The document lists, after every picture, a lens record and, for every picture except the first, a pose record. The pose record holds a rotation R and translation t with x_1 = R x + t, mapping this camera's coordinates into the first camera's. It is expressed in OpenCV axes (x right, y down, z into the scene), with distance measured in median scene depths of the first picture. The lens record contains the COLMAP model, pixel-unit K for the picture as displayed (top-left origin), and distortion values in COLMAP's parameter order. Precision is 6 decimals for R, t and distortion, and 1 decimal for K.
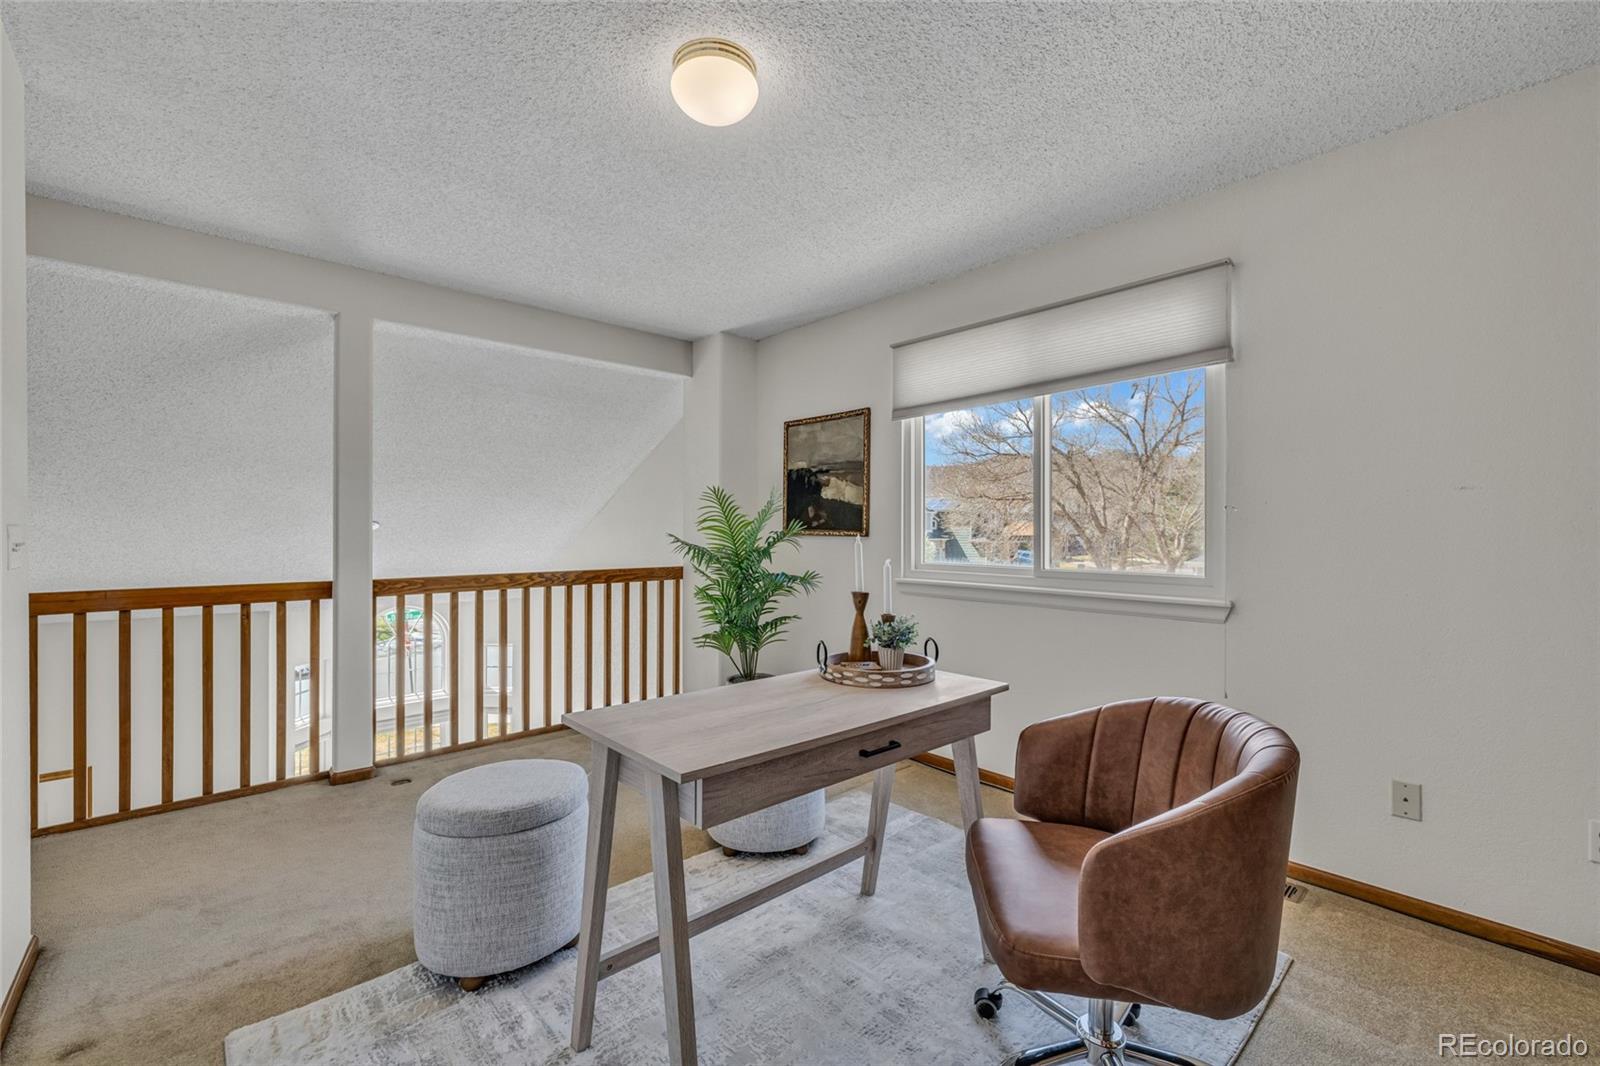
lens RADIAL K [[664.9, 0, 791.2], [0, 664.9, 530.1], [0, 0, 1]] dist [0.000460, 0.000062]
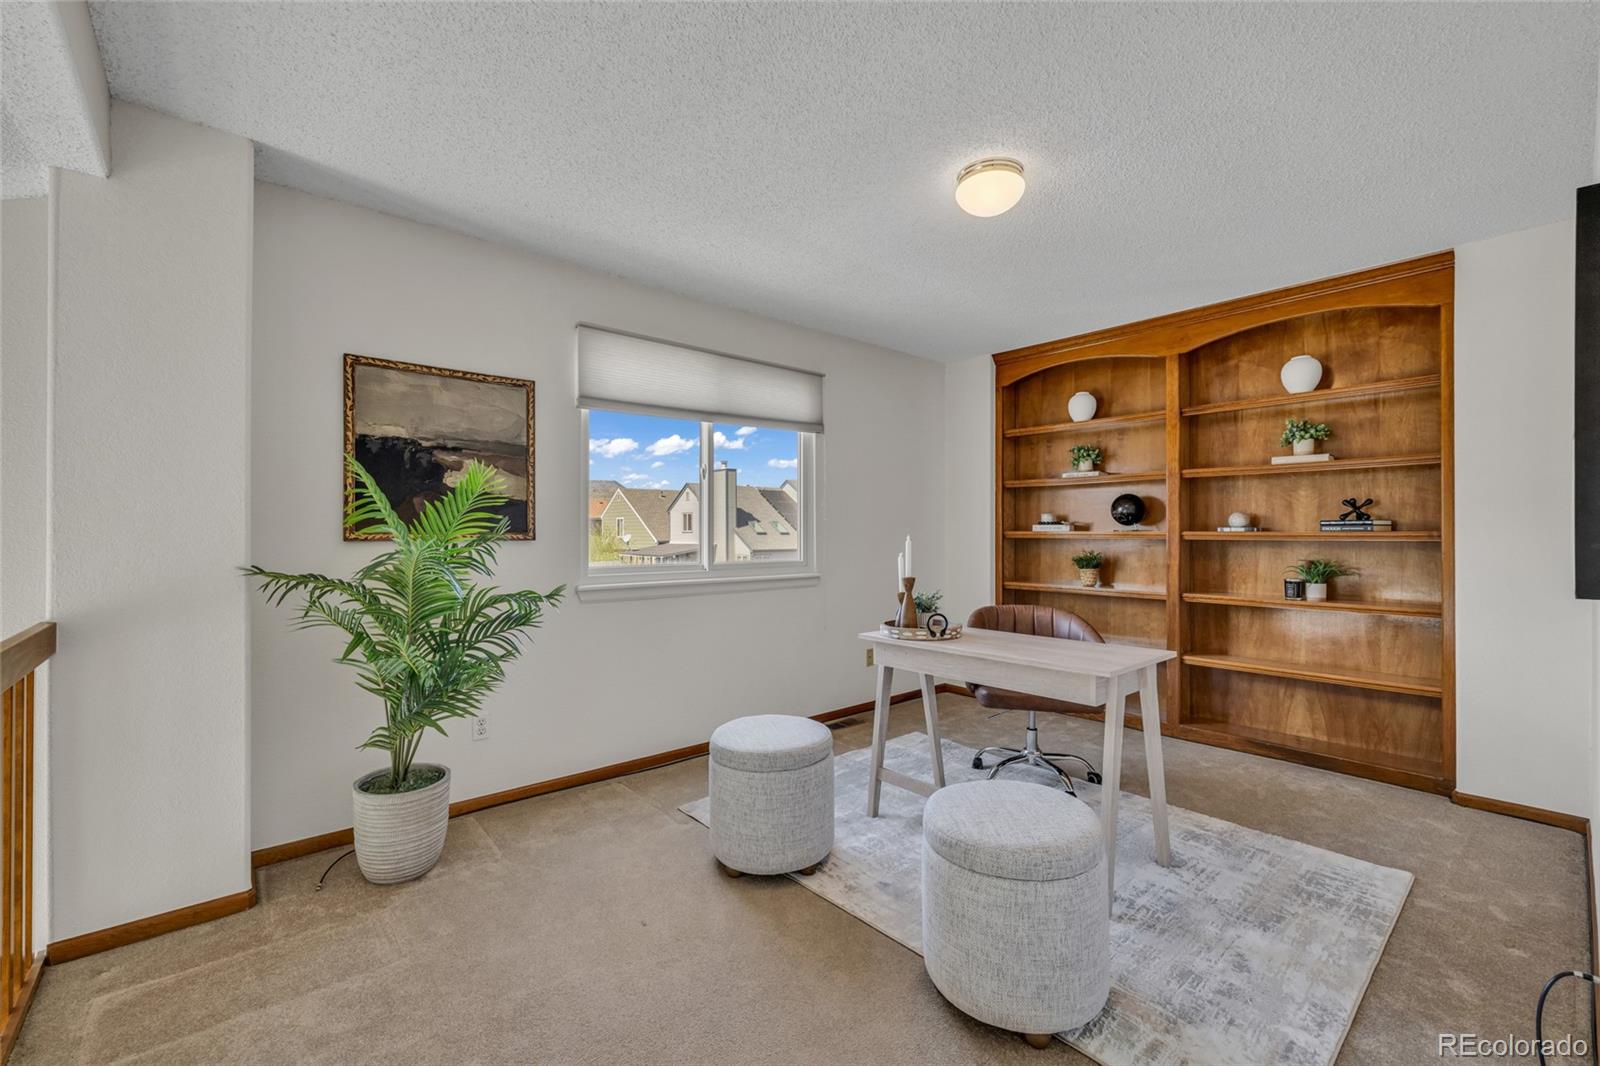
lens RADIAL K [[664.9, 0, 791.2], [0, 664.9, 530.1], [0, 0, 1]] dist [0.000460, 0.000062]
pose [[0.024688, -0.000771, 0.999695, -0.666832], [0.001344, 0.999999, 0.000738, -0.002248], [-0.999694, 0.001326, 0.024689, 0.641063]]
